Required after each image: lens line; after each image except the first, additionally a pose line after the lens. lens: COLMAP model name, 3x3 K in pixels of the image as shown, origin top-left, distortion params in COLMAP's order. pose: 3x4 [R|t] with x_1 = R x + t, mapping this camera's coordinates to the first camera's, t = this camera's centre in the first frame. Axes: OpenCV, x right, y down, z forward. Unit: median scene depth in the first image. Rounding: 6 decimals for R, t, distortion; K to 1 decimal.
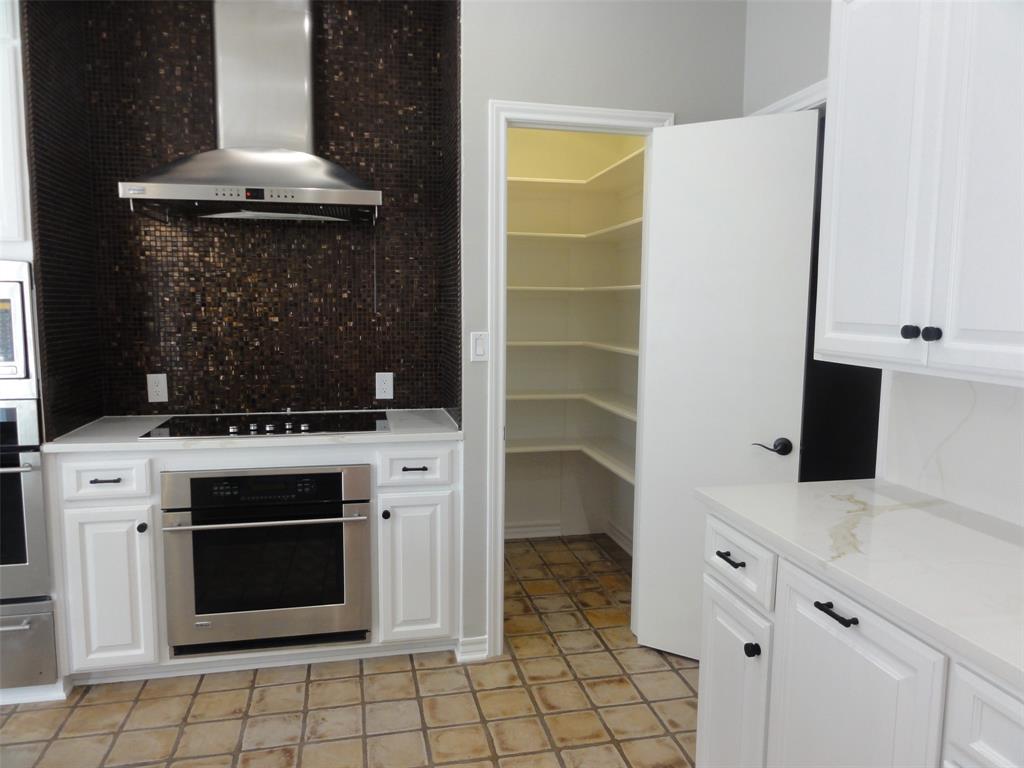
lens RADIAL K [[723.9, 0, 509.7], [0, 723.9, 381.4], [0, 0, 1]] dist [-0.004428, -0.000157]
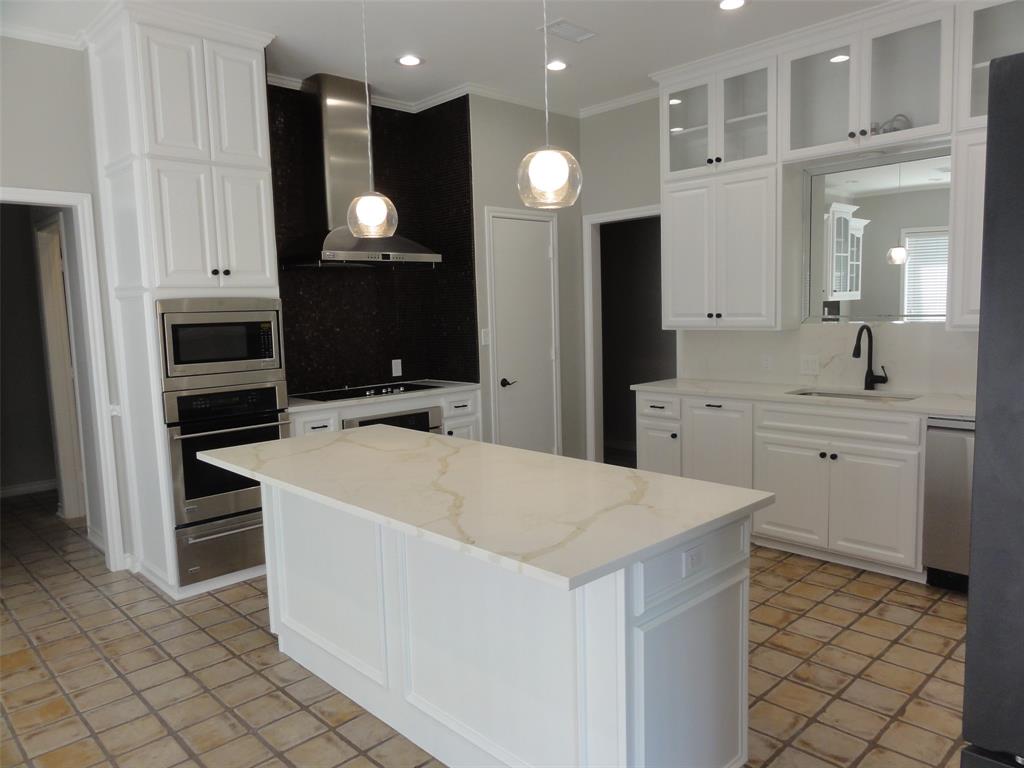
lens RADIAL K [[721.3, 0, 514.1], [0, 721.3, 379.9], [0, 0, 1]] dist [-0.004756, 0.001867]
pose [[0.854908, -0.085393, 0.511703, -0.869944], [0.093467, 0.995572, 0.009985, 0.046234], [-0.510290, 0.039291, 0.859104, -0.576704]]
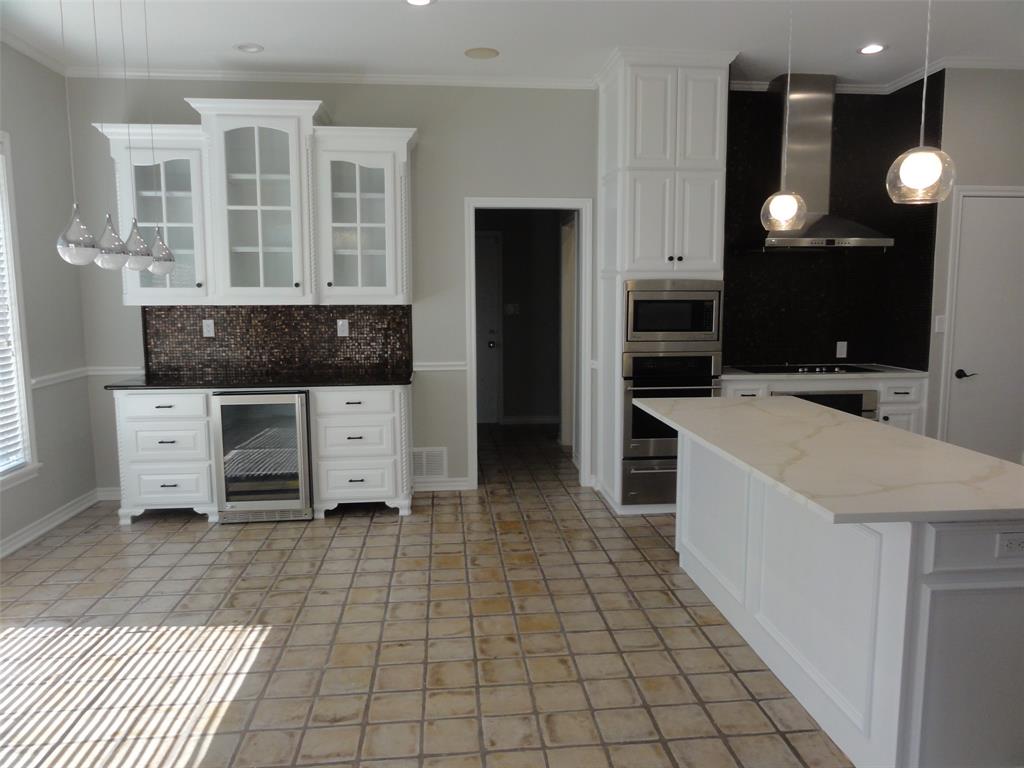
lens RADIAL K [[721.3, 0, 514.1], [0, 721.3, 379.9], [0, 0, 1]] dist [-0.004756, 0.001867]
pose [[0.991728, 0.003487, -0.128311, -0.789284], [-0.002479, 0.999965, 0.008011, 0.071349], [0.128335, -0.007627, 0.991702, -0.815566]]
